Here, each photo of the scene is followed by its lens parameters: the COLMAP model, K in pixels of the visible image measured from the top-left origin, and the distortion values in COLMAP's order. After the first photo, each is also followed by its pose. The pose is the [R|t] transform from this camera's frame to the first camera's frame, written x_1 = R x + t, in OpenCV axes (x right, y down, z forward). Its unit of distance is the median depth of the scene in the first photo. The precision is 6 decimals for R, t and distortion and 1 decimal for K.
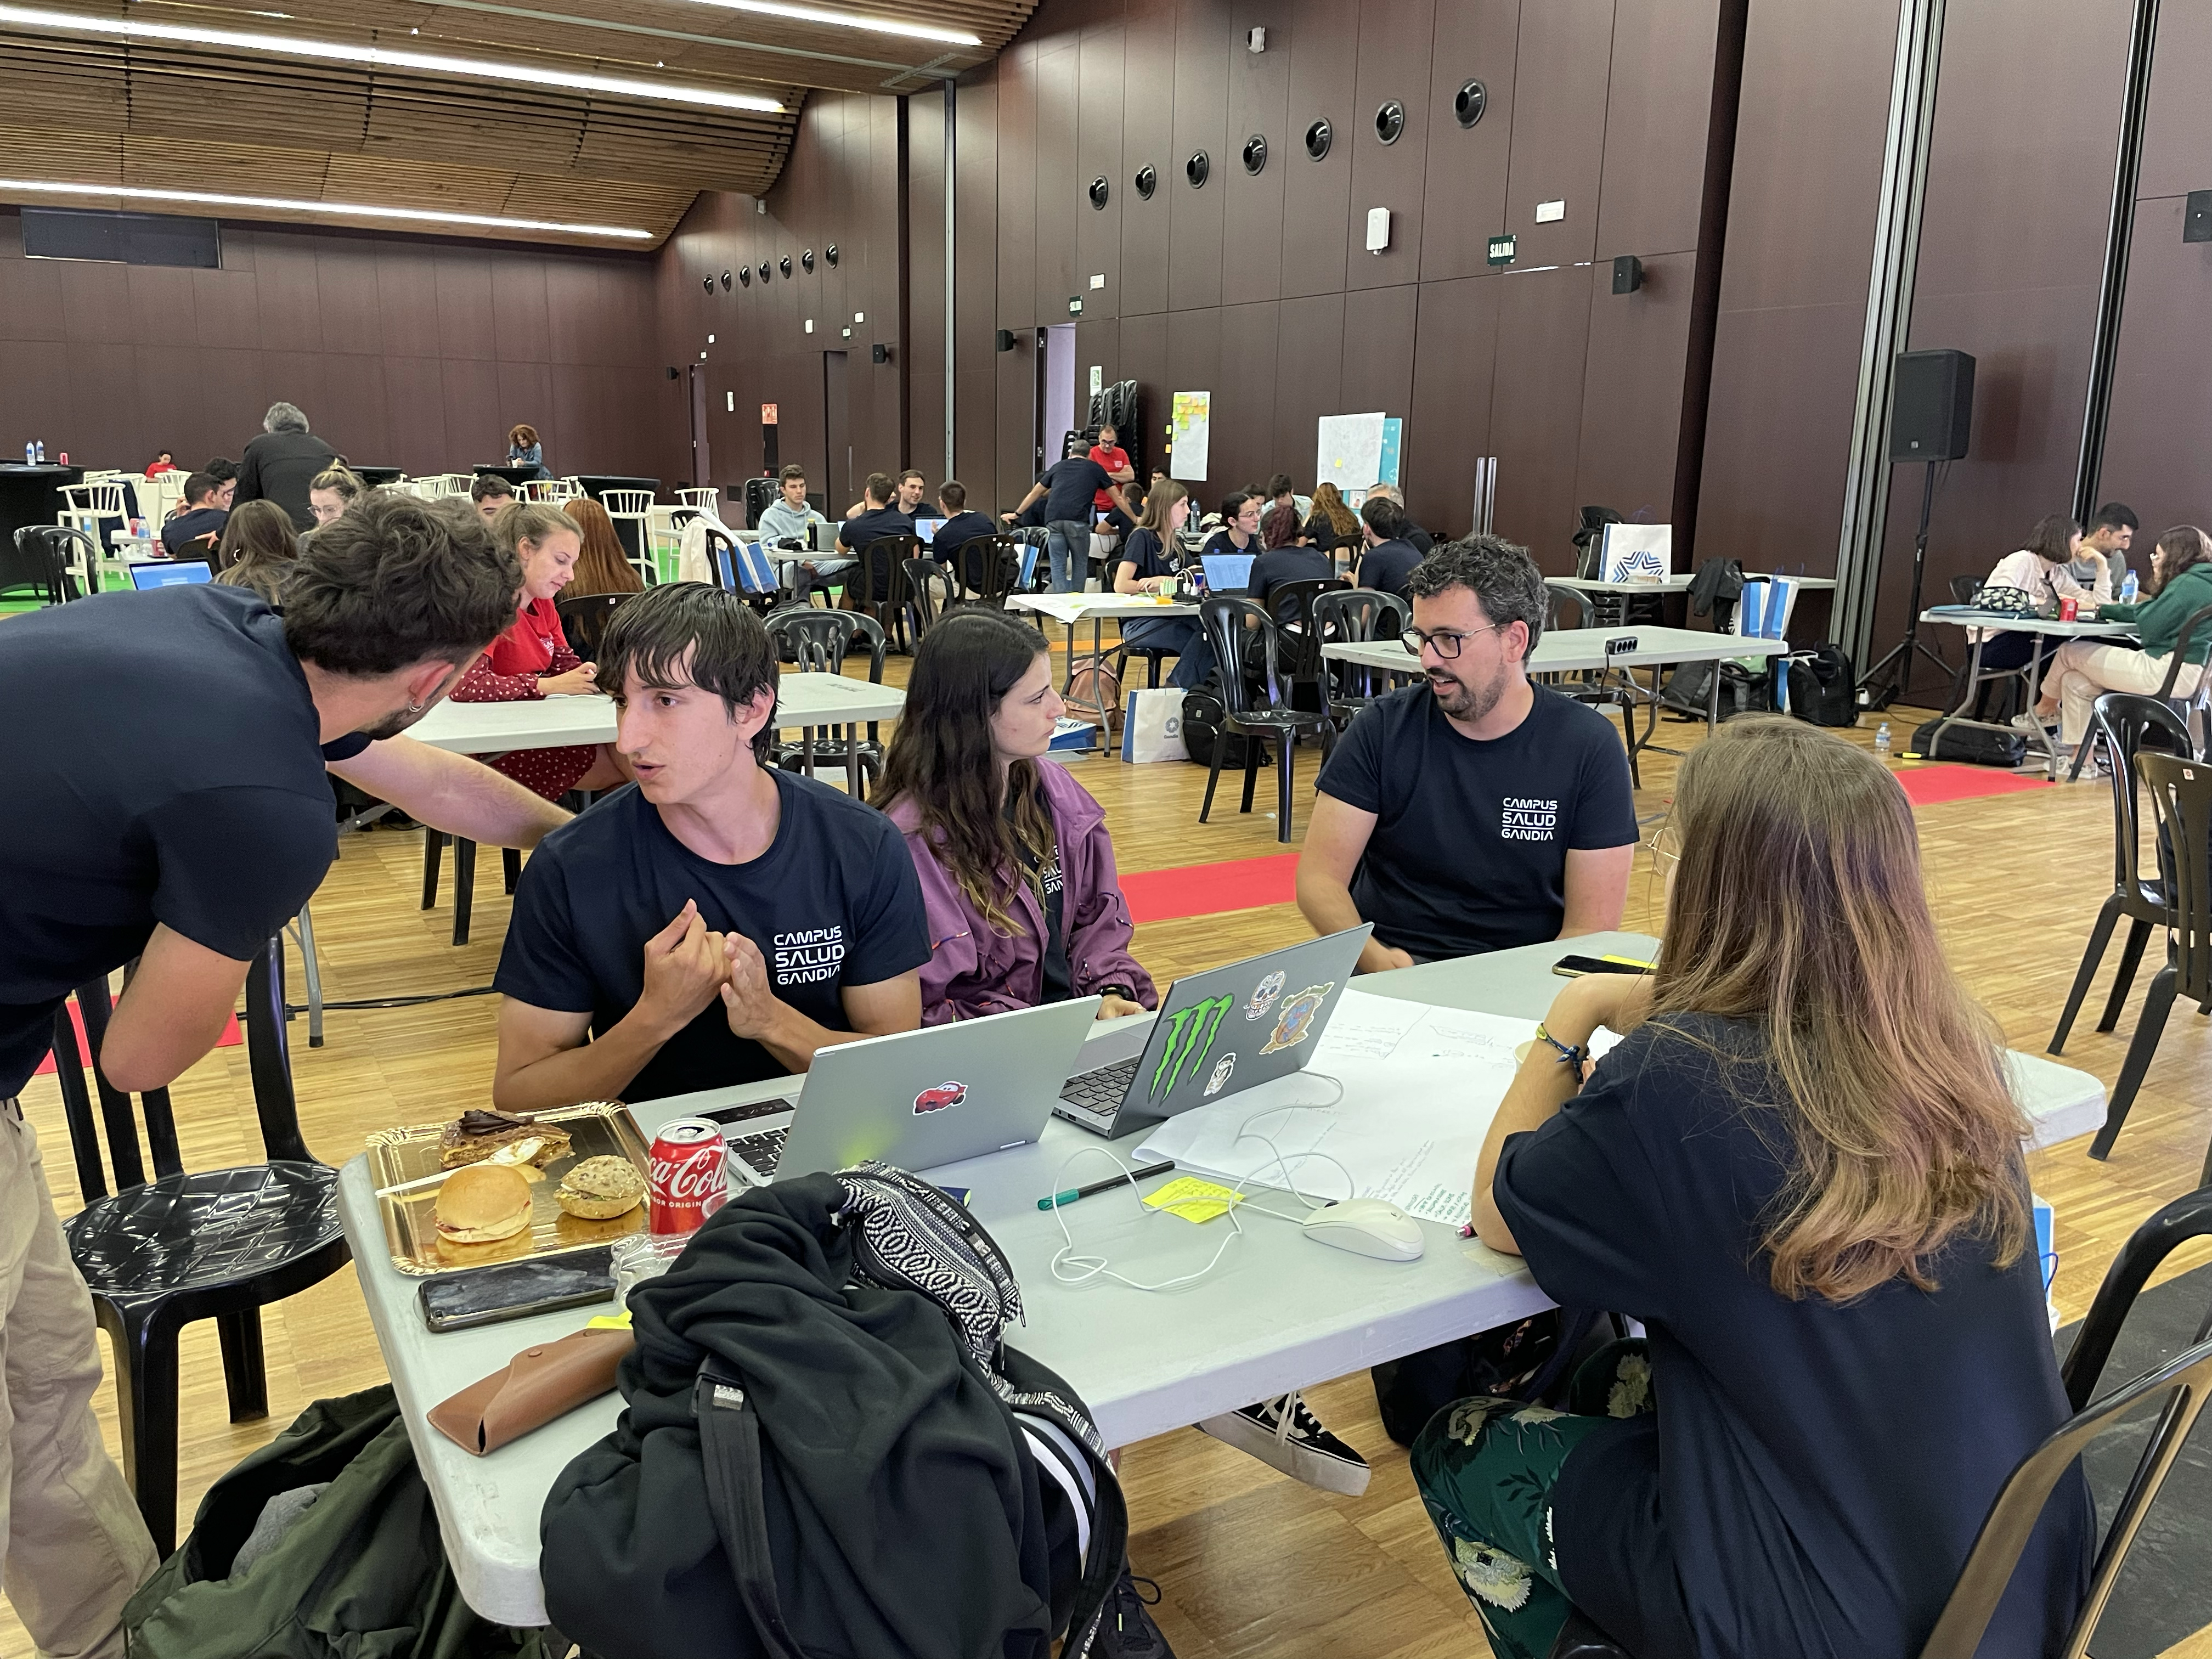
lens RADIAL K [[1658.8, 0, 1106.0], [0, 1658.8, 829.5], [0, 0, 1]] dist [0.078525, -0.107351]
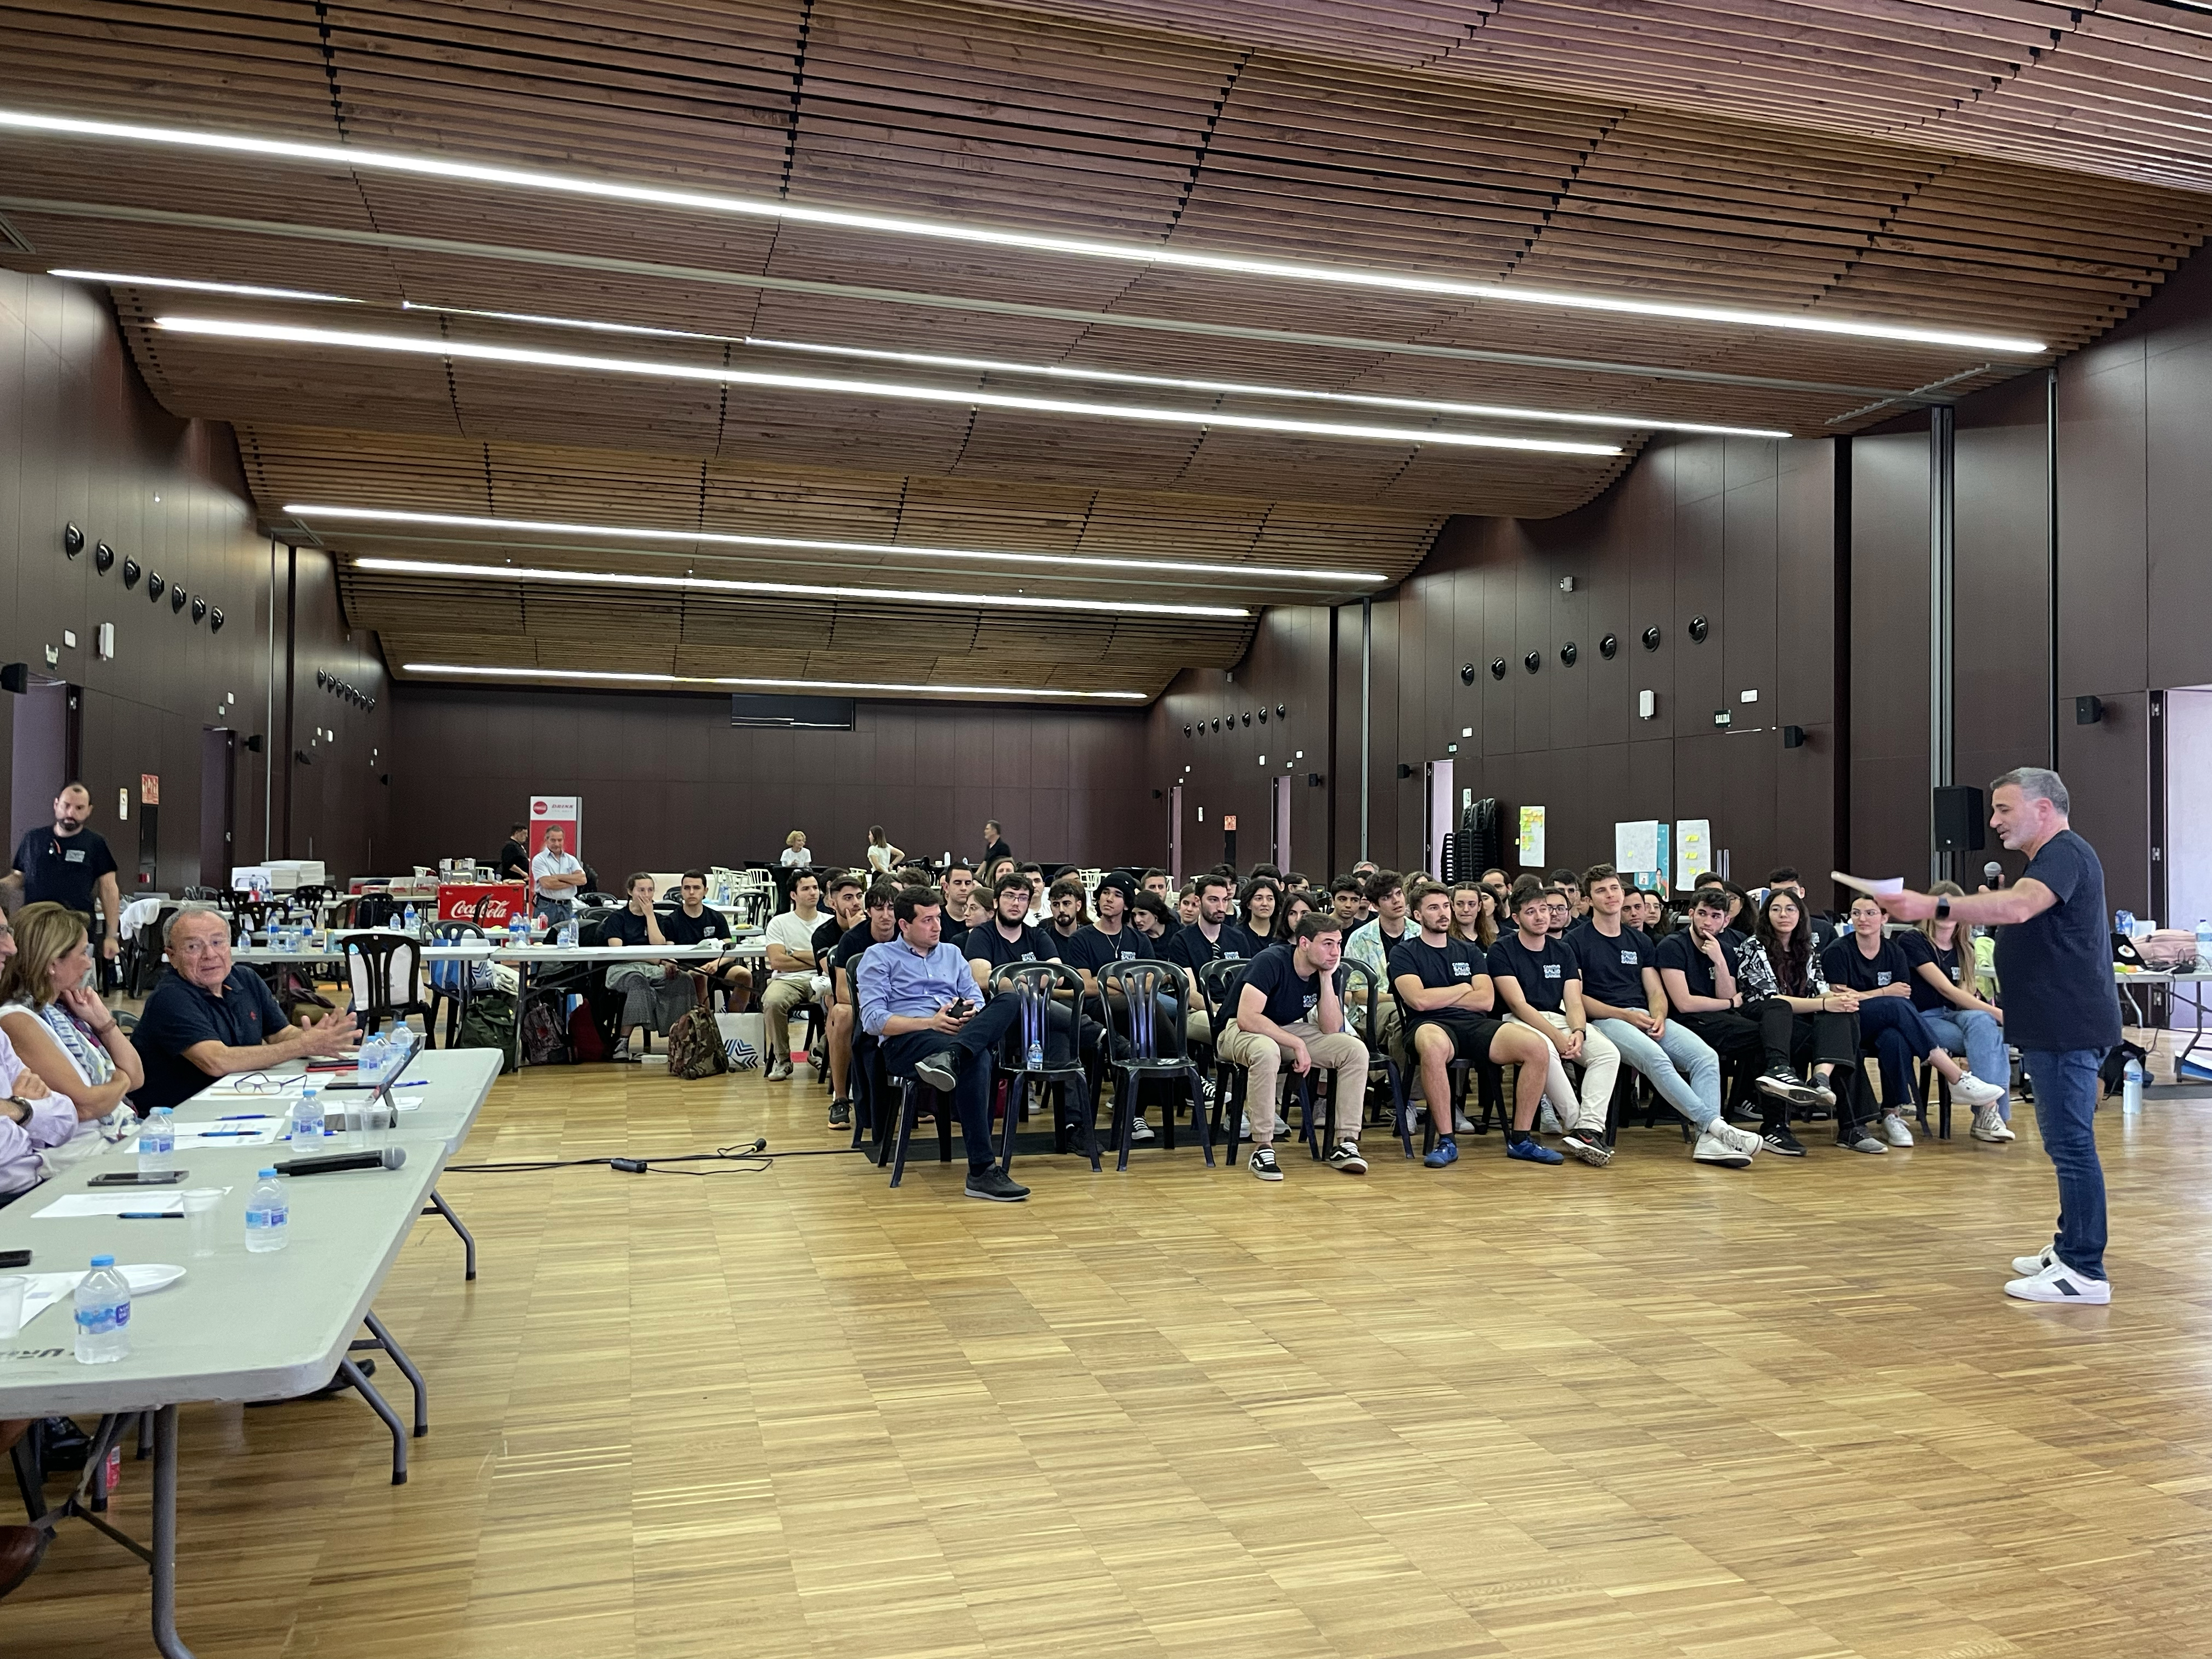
lens RADIAL K [[1658.8, 0, 1106.0], [0, 1658.8, 829.5], [0, 0, 1]] dist [0.078525, -0.107351]
pose [[0.967780, -0.012357, -0.251492, 0.043042], [-0.046580, 0.972770, -0.227044, 0.074010], [0.247450, 0.231444, 0.940852, -0.324469]]
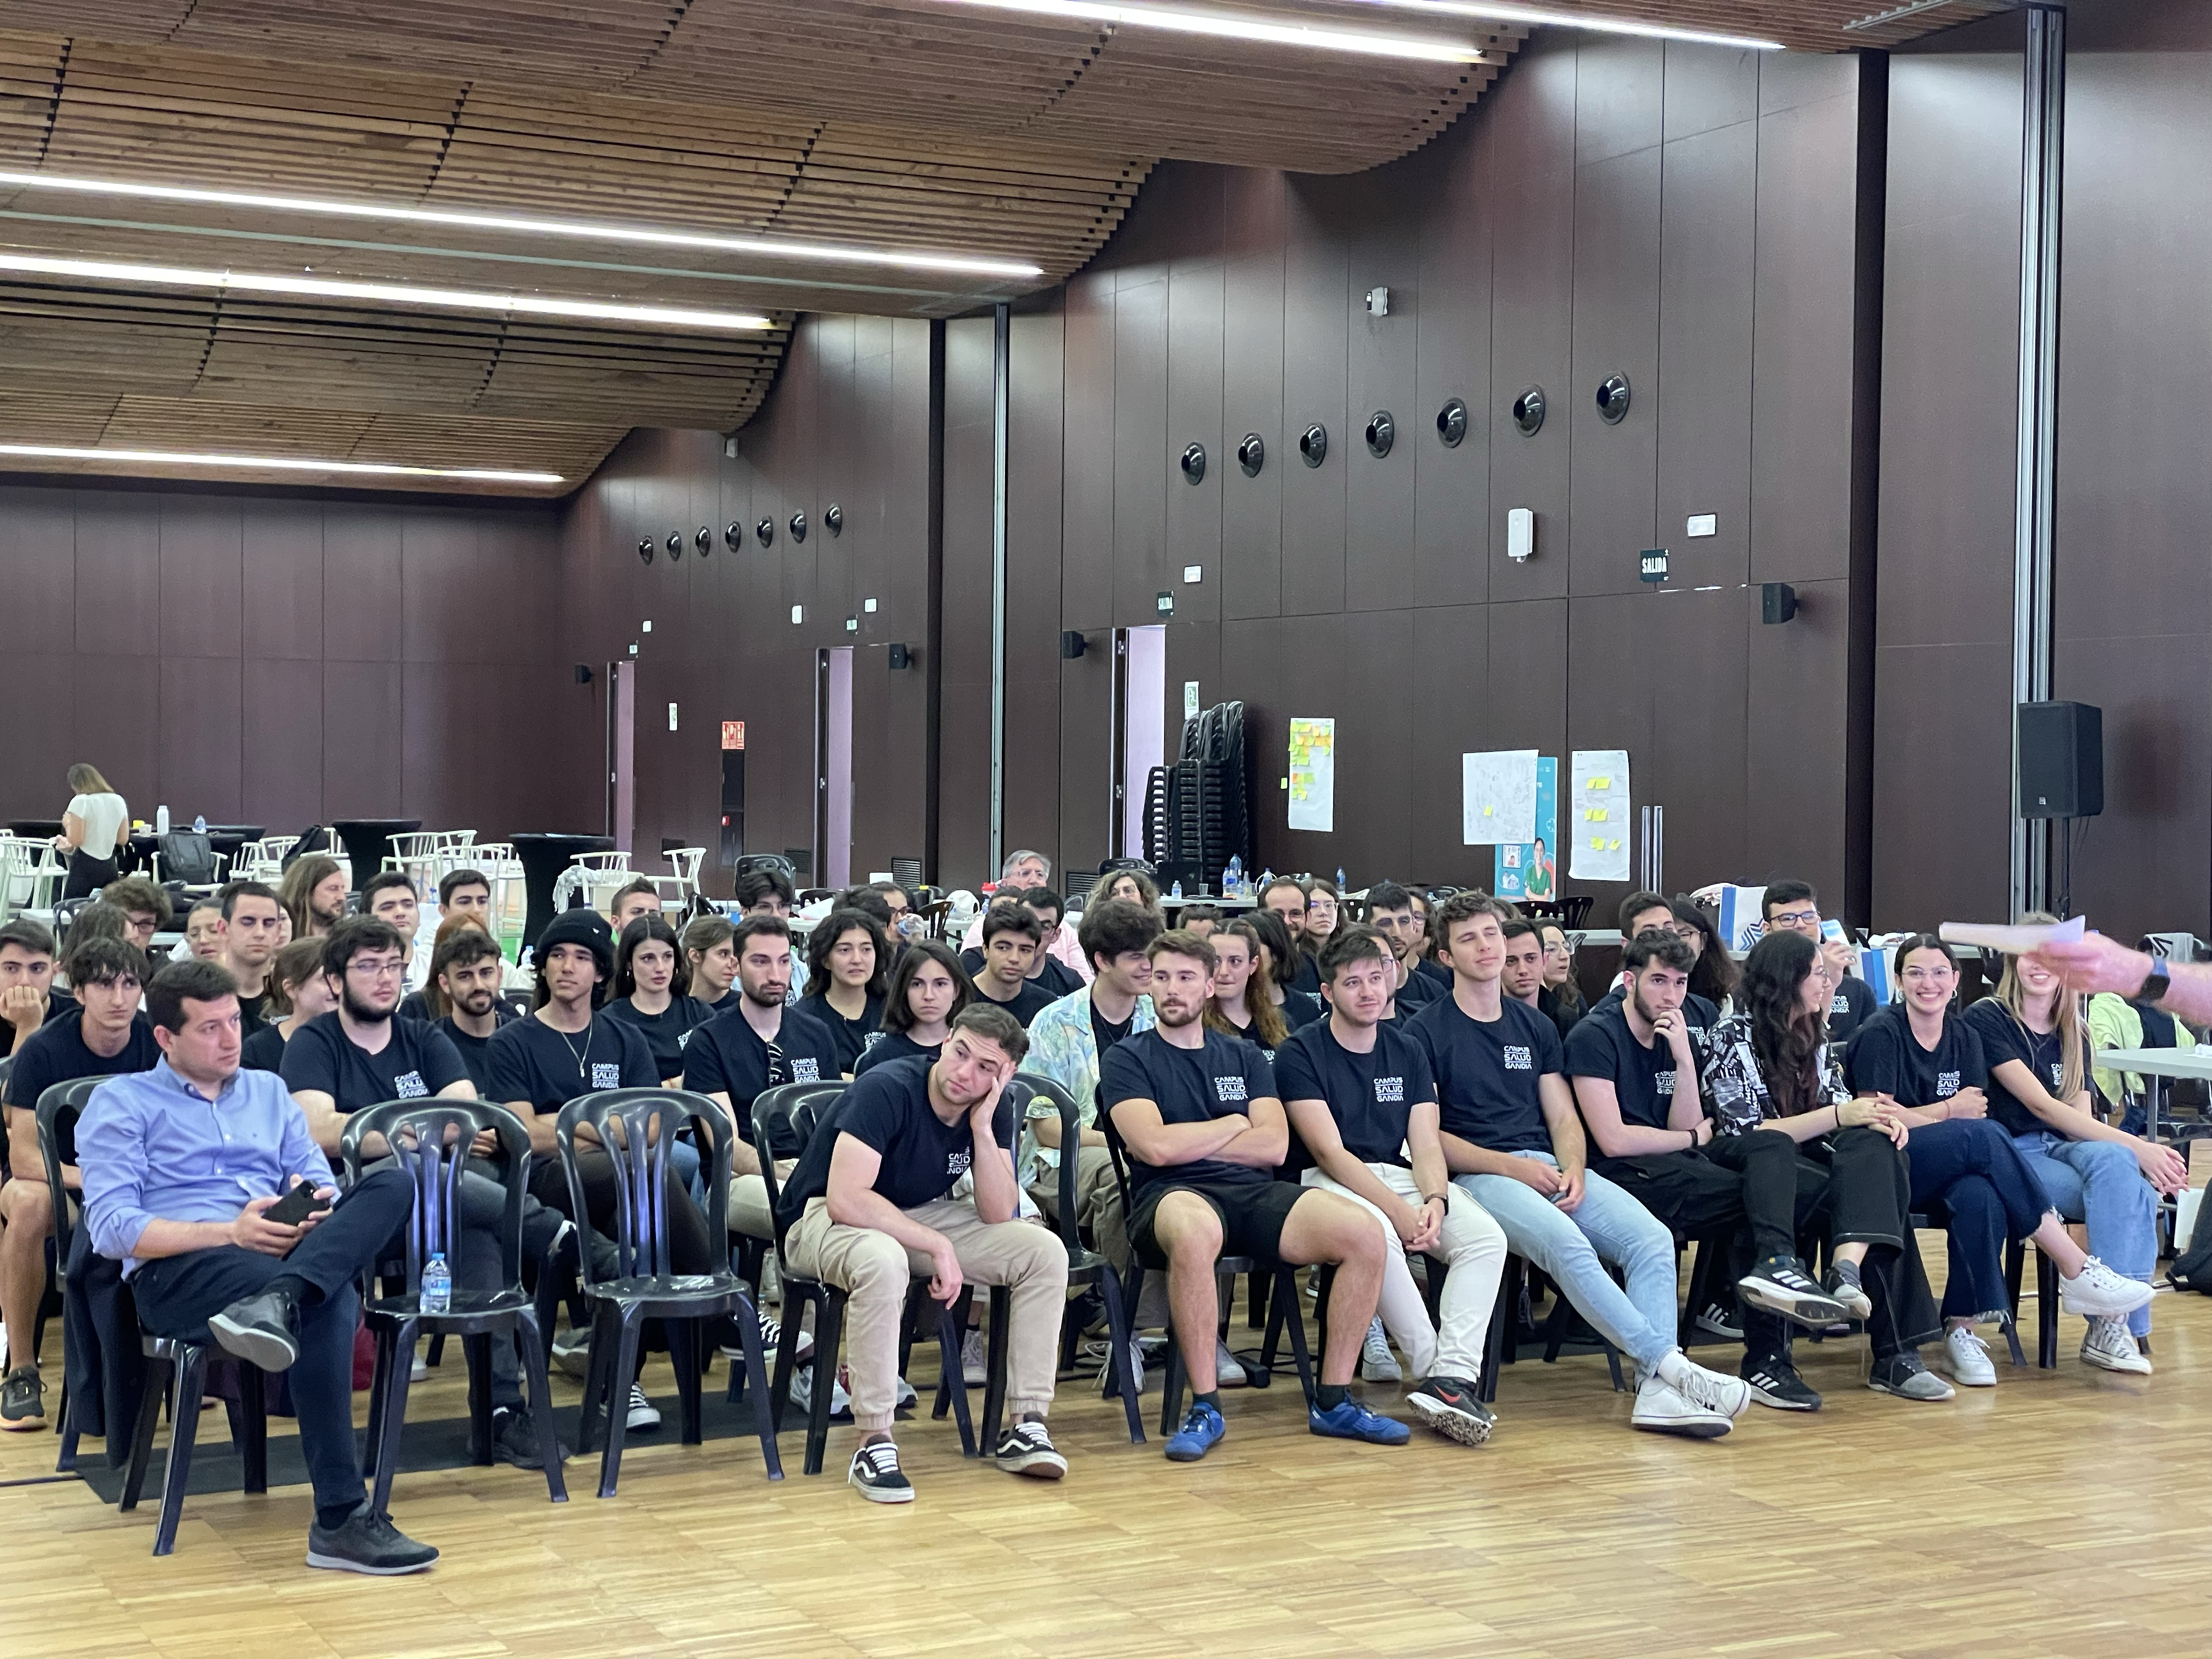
lens RADIAL K [[3268.7, 0, 1090.8], [0, 3268.7, 830.3], [0, 0, 1]] dist [0.157998, -0.072937]
pose [[0.997897, -0.008076, -0.064311, 0.035014], [-0.004914, 0.979924, -0.199312, 0.064801], [0.064629, 0.199209, 0.977824, -0.344931]]
